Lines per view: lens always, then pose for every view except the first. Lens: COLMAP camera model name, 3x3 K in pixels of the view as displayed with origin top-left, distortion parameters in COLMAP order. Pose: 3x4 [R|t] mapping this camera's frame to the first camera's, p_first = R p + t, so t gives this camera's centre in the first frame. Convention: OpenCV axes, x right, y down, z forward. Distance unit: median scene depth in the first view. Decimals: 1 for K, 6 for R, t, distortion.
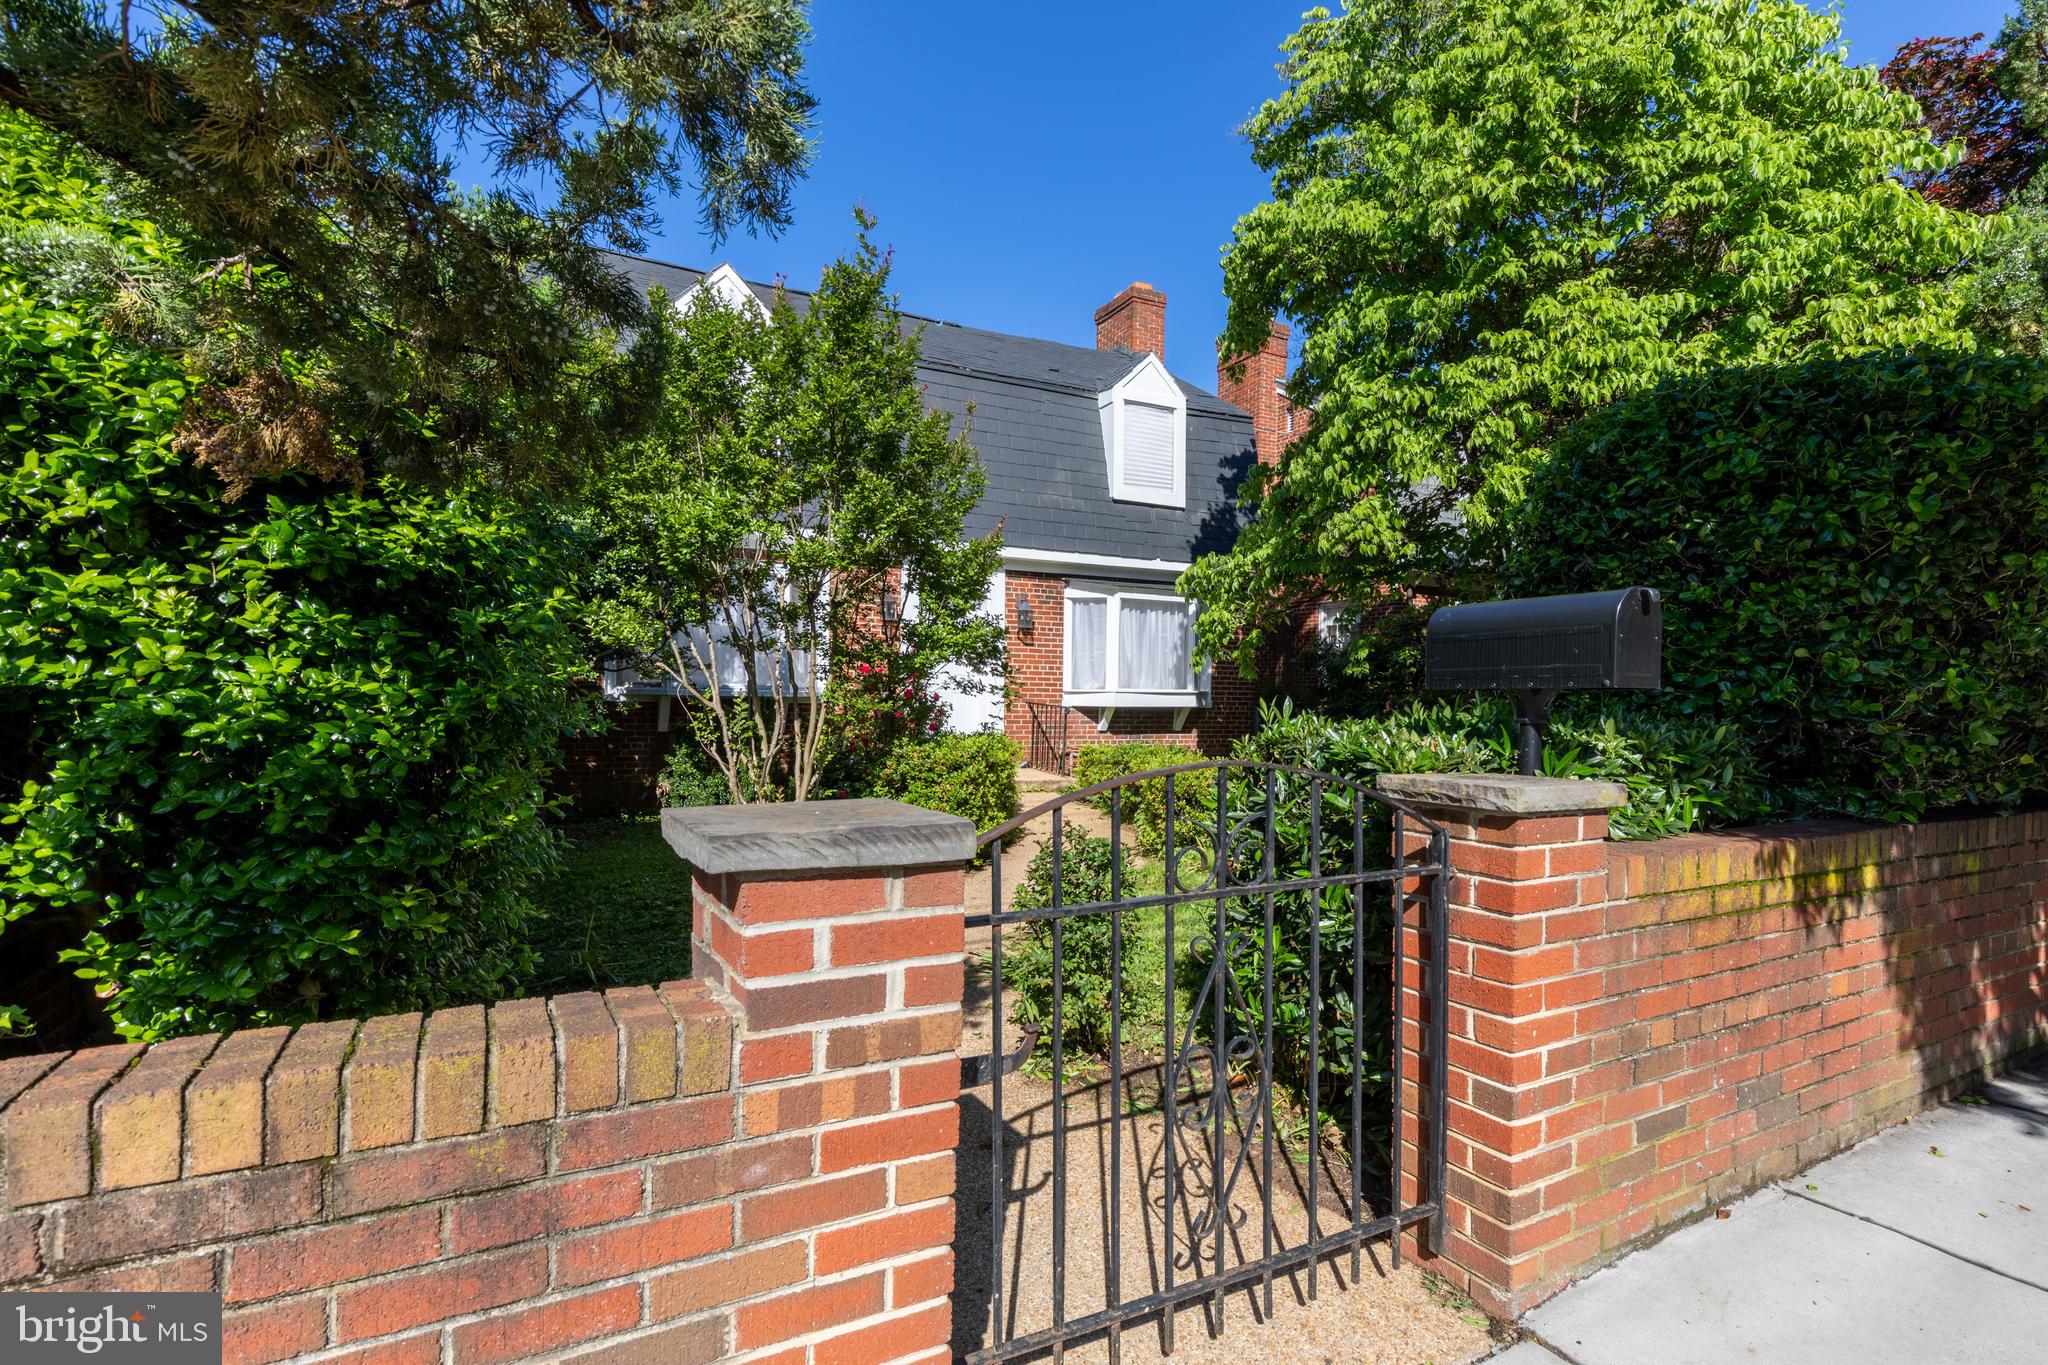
lens RADIAL K [[977.9, 0, 1020.9], [0, 977.9, 709.3], [0, 0, 1]] dist [0.001139, 0.000204]
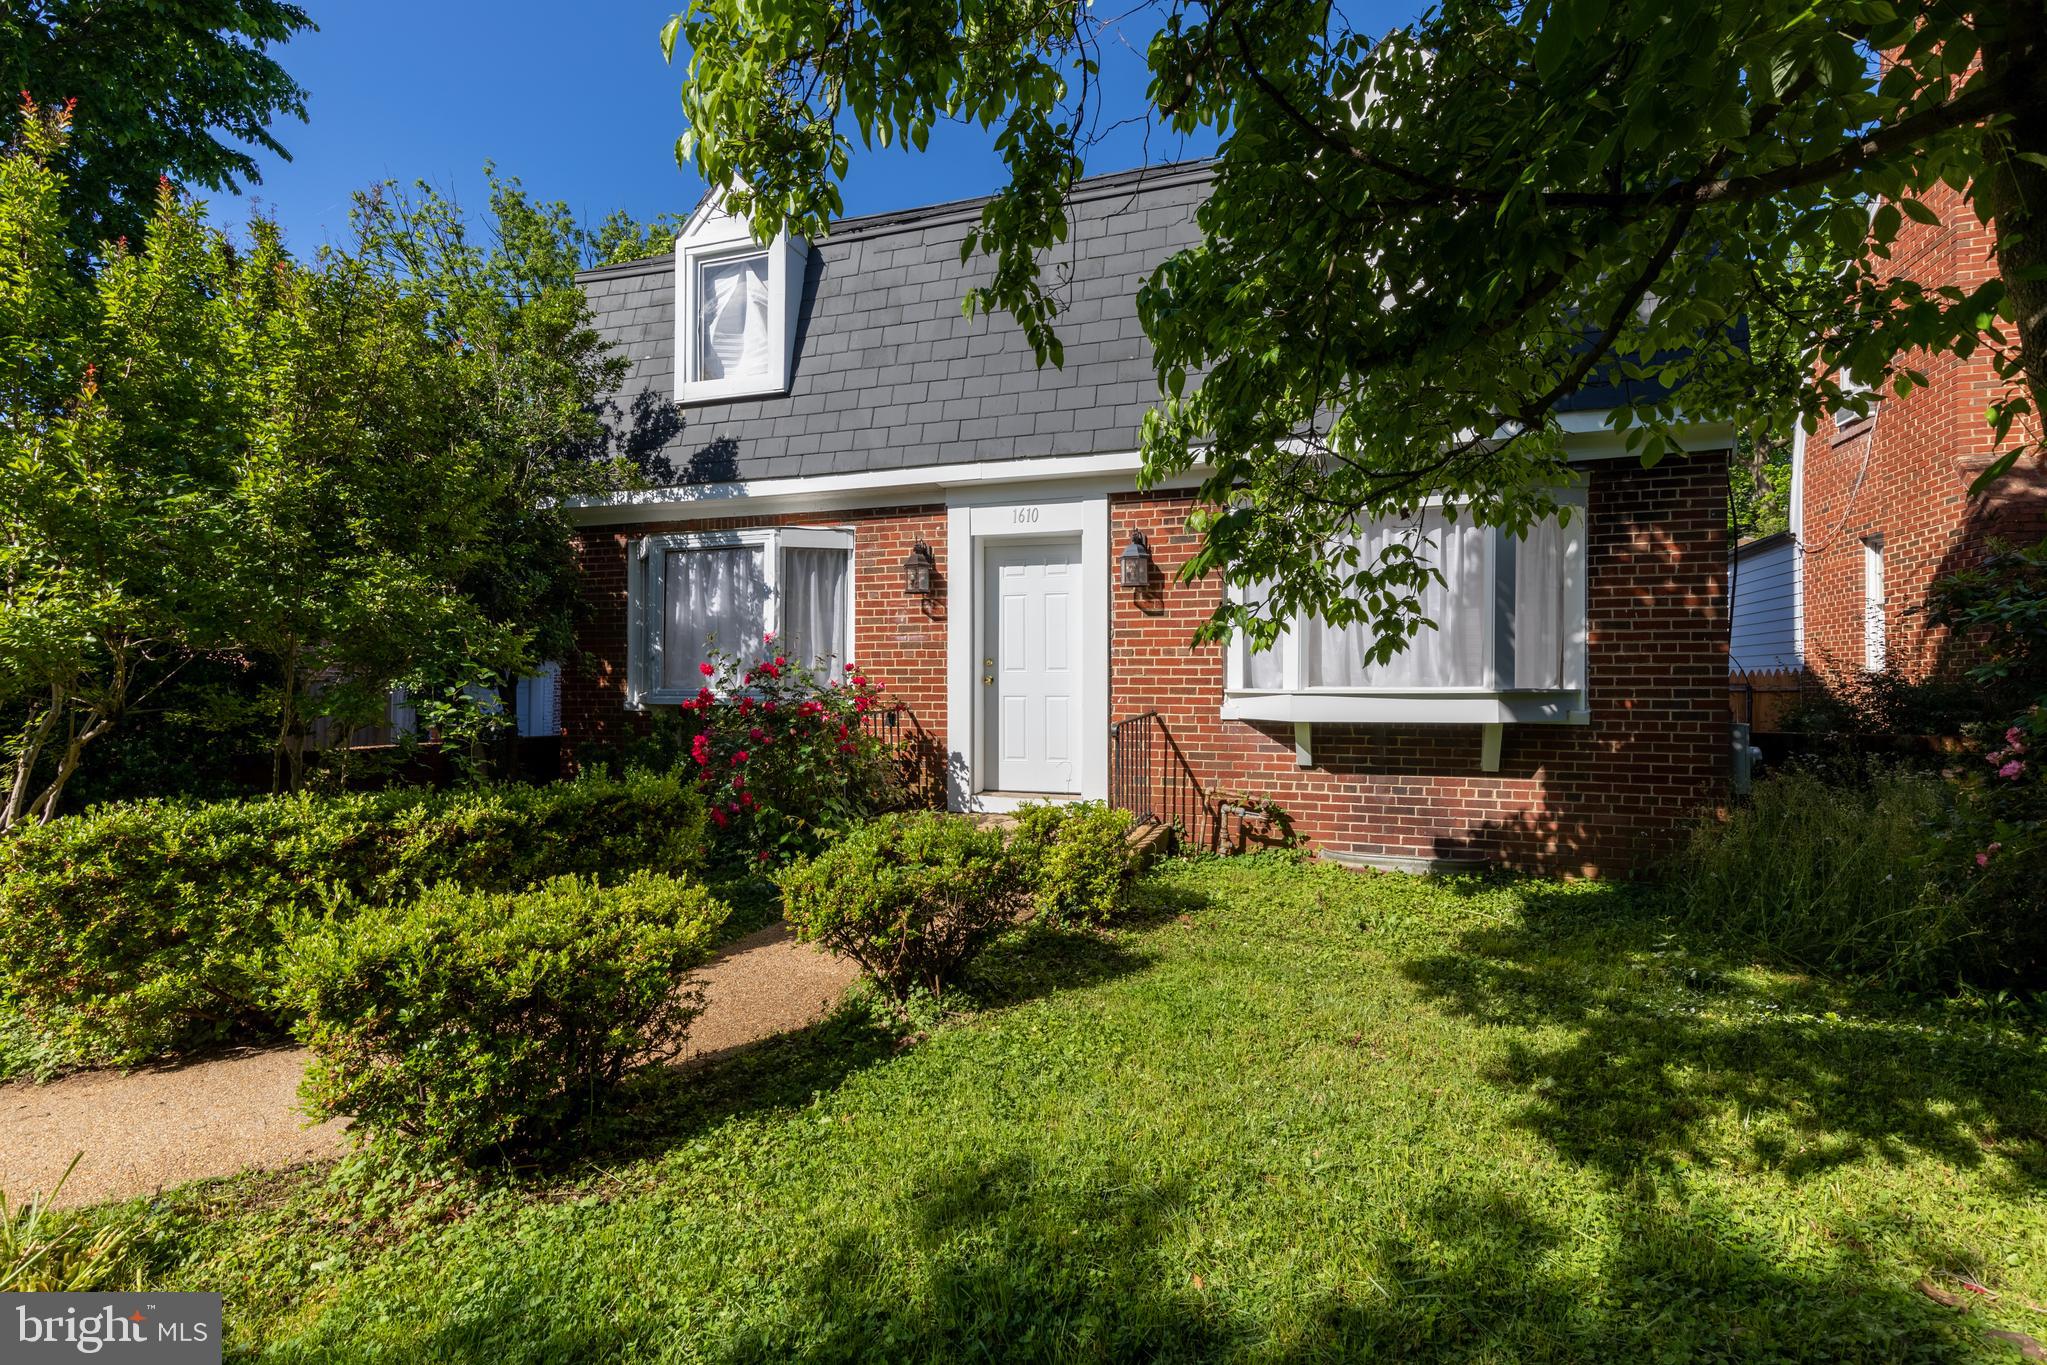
lens RADIAL K [[1005.7, 0, 1023.5], [0, 1005.7, 682.5], [0, 0, 1]] dist [0.003182, 0.000631]
pose [[0.695714, -0.016628, -0.718127, 0.382955], [-0.011475, 0.999347, -0.034256, -0.002816], [0.718228, 0.032073, 0.695069, 0.516463]]
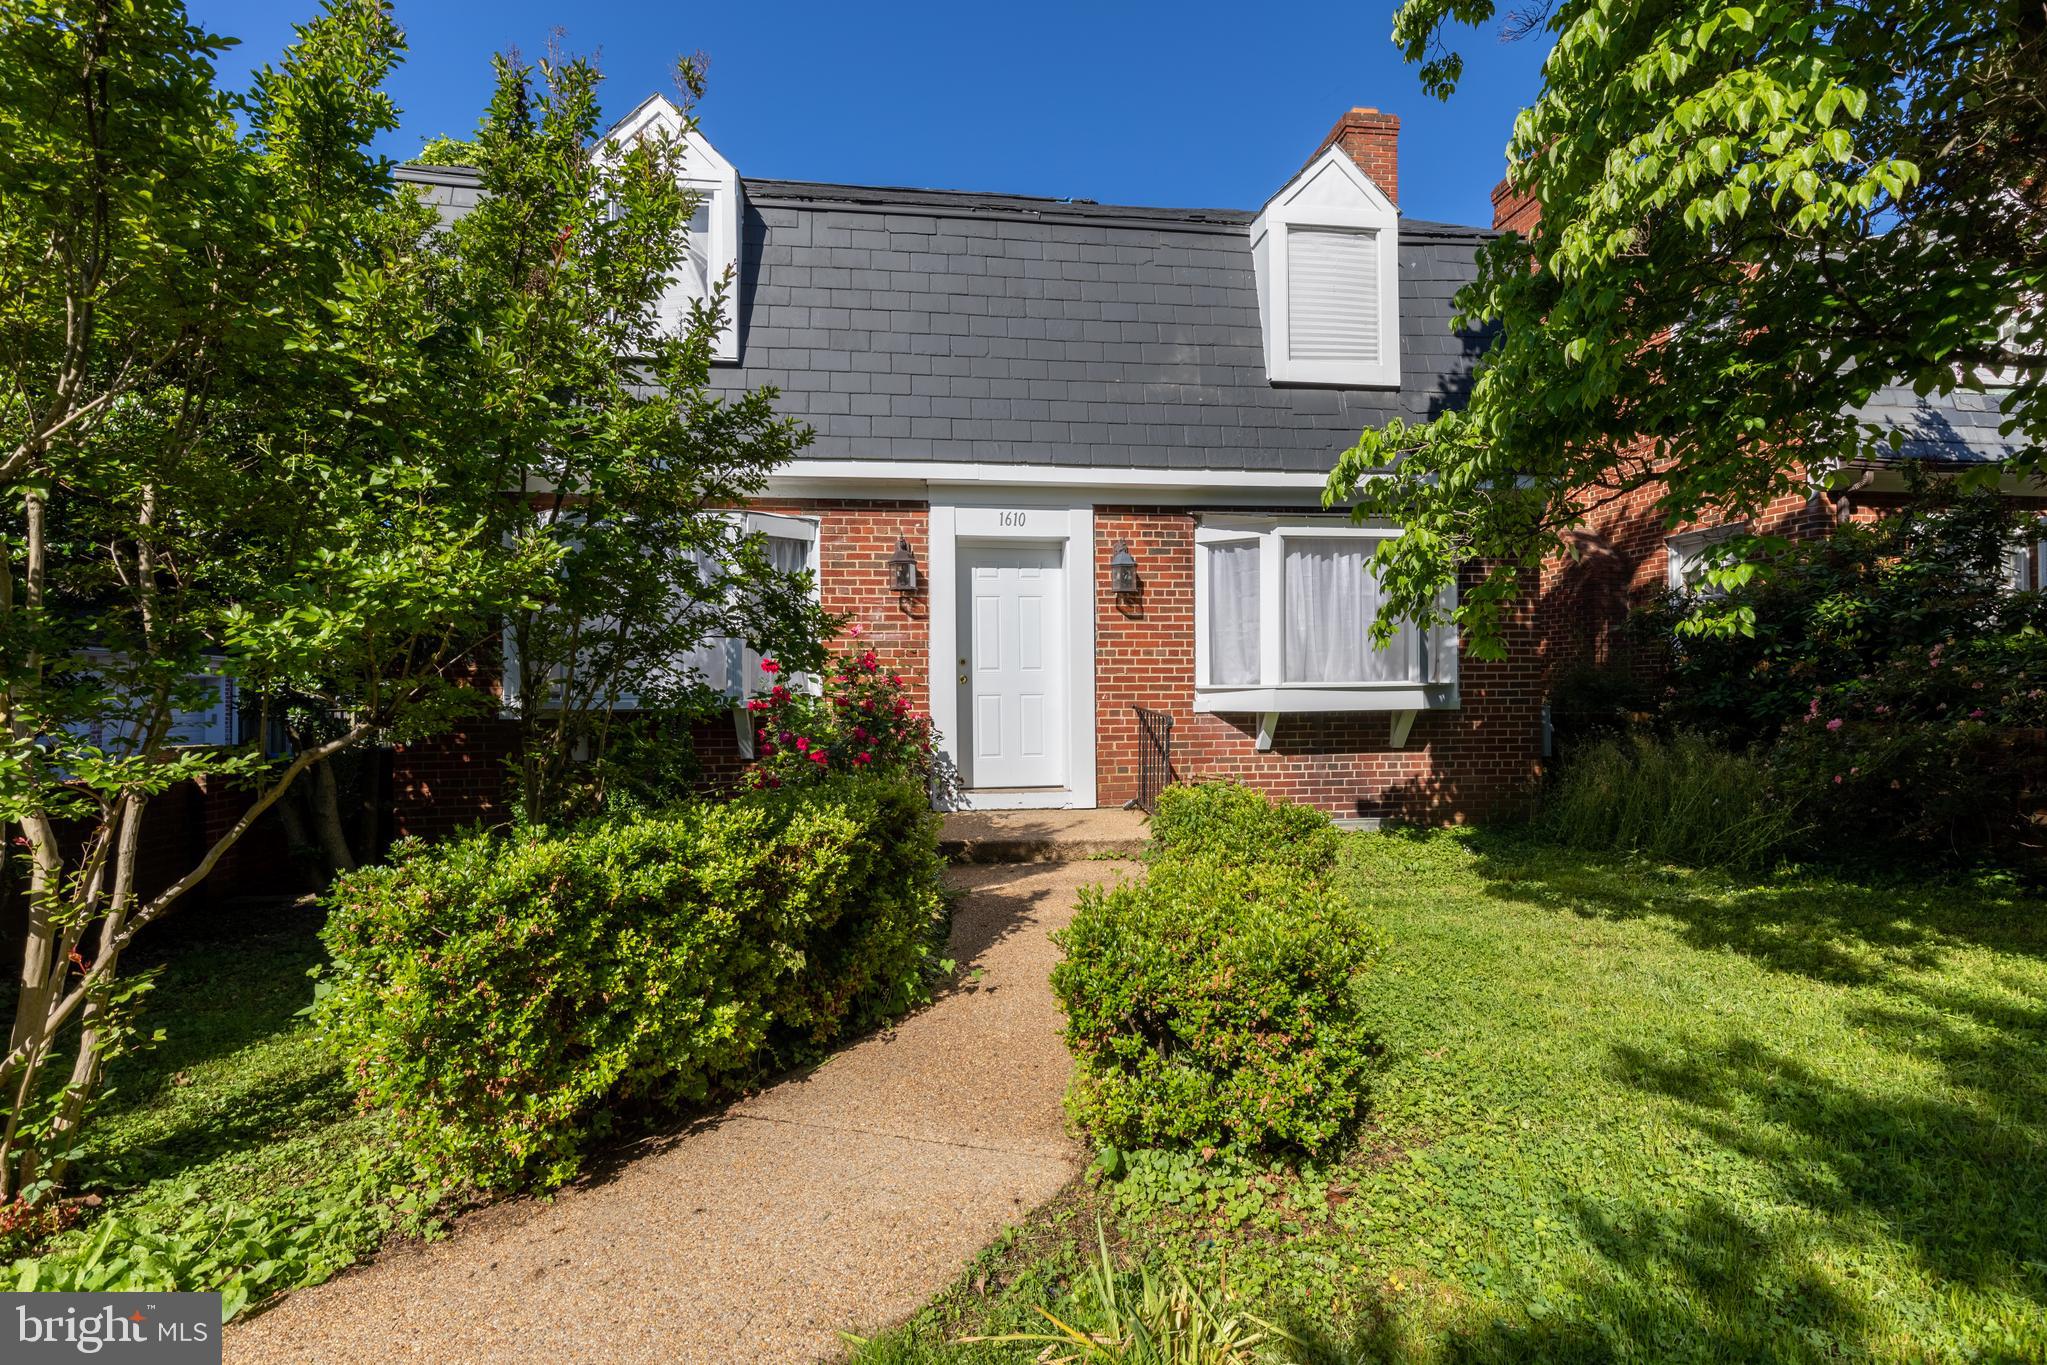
lens RADIAL K [[977.4, 0, 1020.4], [0, 977.4, 709.2], [0, 0, 1]] dist [0.001139, 0.000204]
pose [[0.950192, -0.020509, -0.310989, 0.134584], [0.015632, 0.999713, -0.018165, 0.005184], [0.311273, 0.012399, 0.950240, 0.357551]]
